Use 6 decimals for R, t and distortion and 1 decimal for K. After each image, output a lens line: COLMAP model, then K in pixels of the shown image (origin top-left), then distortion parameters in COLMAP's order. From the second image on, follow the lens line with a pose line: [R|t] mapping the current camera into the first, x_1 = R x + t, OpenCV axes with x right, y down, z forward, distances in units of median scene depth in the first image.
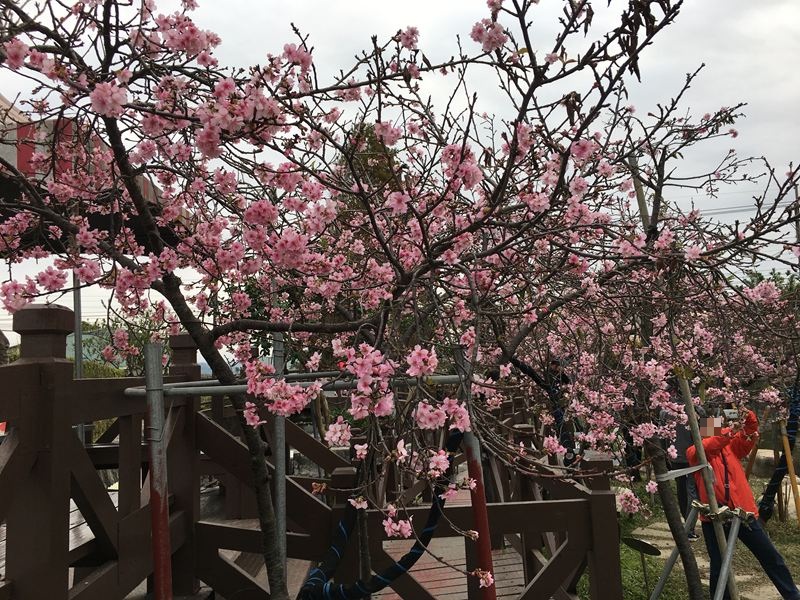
lens RADIAL K [[666.1, 0, 400.9], [0, 666.1, 300.0], [0, 0, 1]] dist [0.050412, -0.058472]
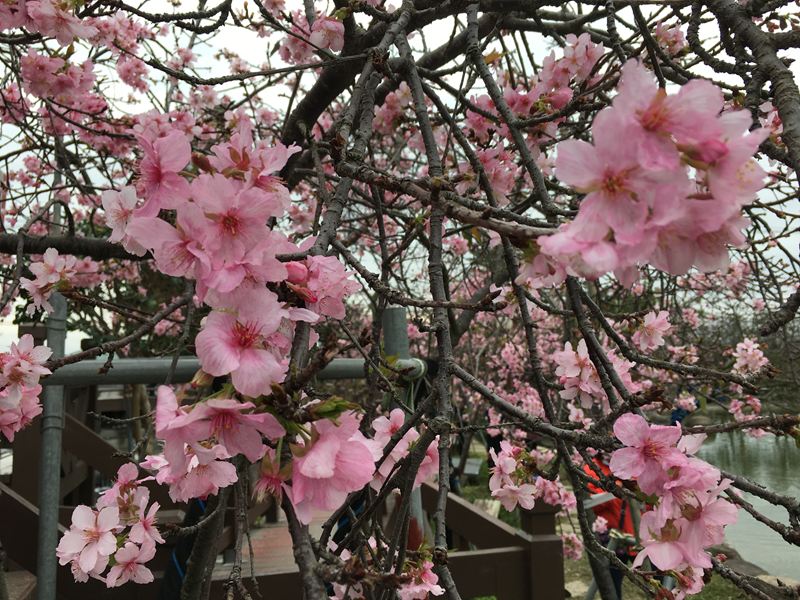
lens RADIAL K [[666.1, 0, 399.1], [0, 666.1, 301.0], [0, 0, 1]] dist [0.050412, -0.058472]
pose [[0.971206, 0.045592, 0.233838, -0.047892], [-0.045190, 0.998953, -0.007081, 0.101413], [-0.233917, -0.003690, 0.972250, 0.711270]]
